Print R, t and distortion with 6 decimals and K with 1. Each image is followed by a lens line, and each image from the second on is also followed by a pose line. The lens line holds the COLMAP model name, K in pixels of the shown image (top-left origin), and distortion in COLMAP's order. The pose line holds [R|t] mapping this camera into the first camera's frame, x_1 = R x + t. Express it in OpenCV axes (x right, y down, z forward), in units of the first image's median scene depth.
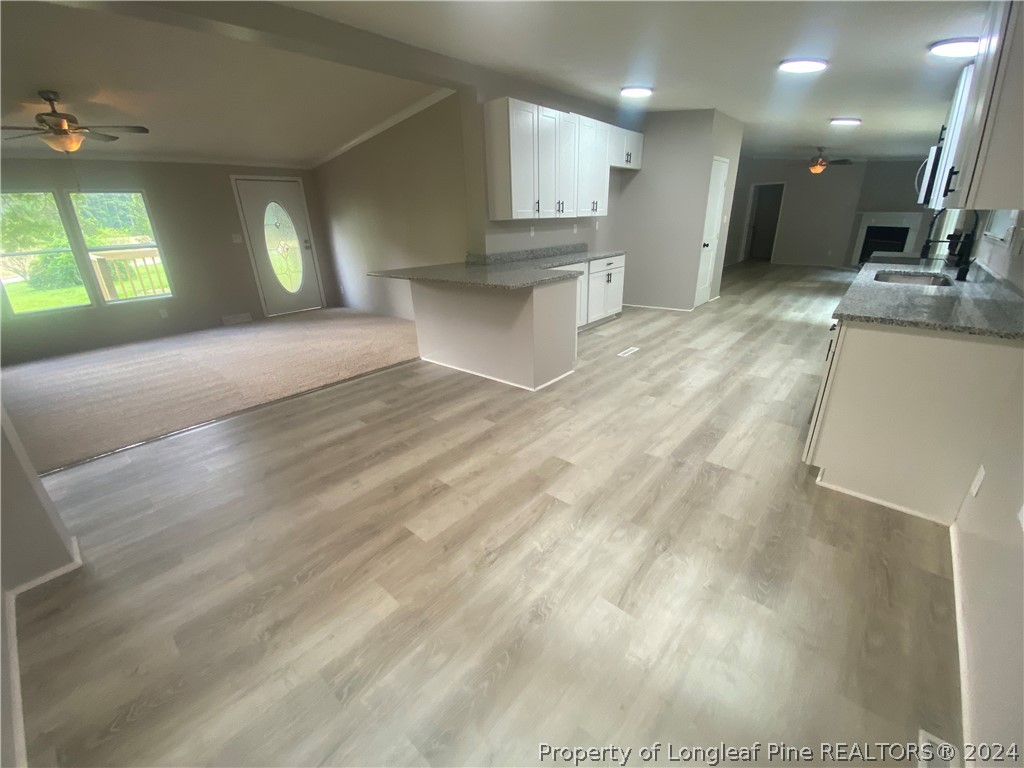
lens RADIAL K [[423.8, 0, 514.8], [0, 423.8, 386.4], [0, 0, 1]] dist [-0.012549, -0.003669]
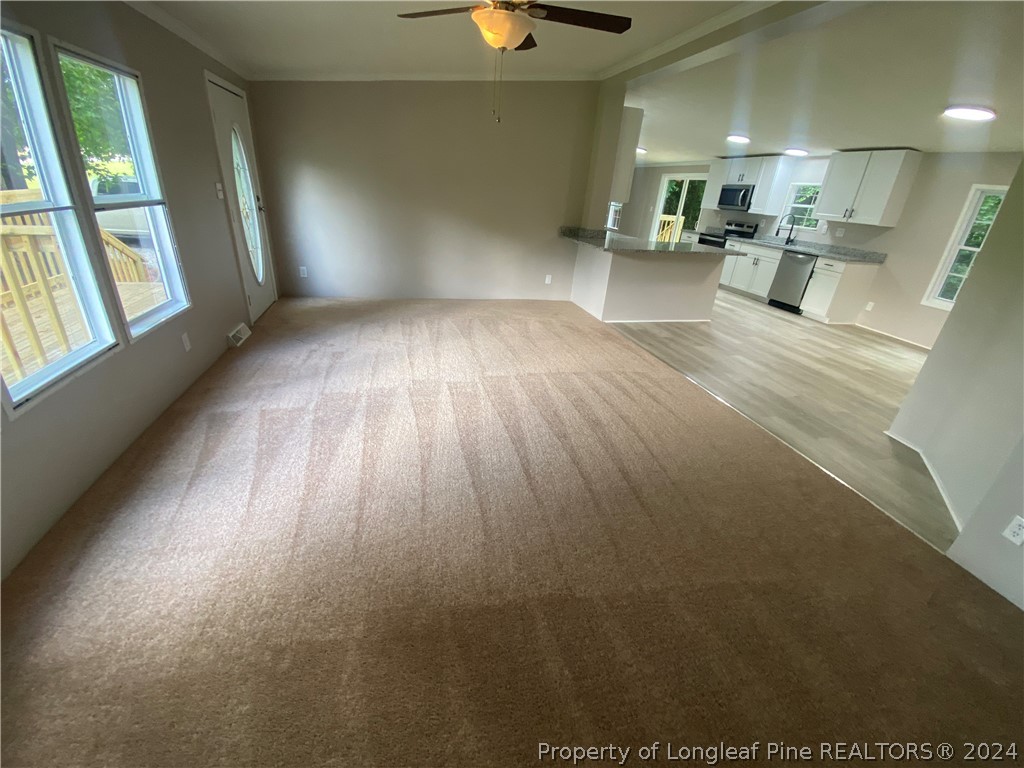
lens RADIAL K [[423.8, 0, 515.6], [0, 423.8, 375.9], [0, 0, 1]] dist [-0.012549, -0.003669]
pose [[0.562928, -0.266924, 0.782217, -1.780613], [0.207003, 0.961783, 0.179228, -0.241162], [-0.800163, 0.061029, 0.596669, 0.678264]]
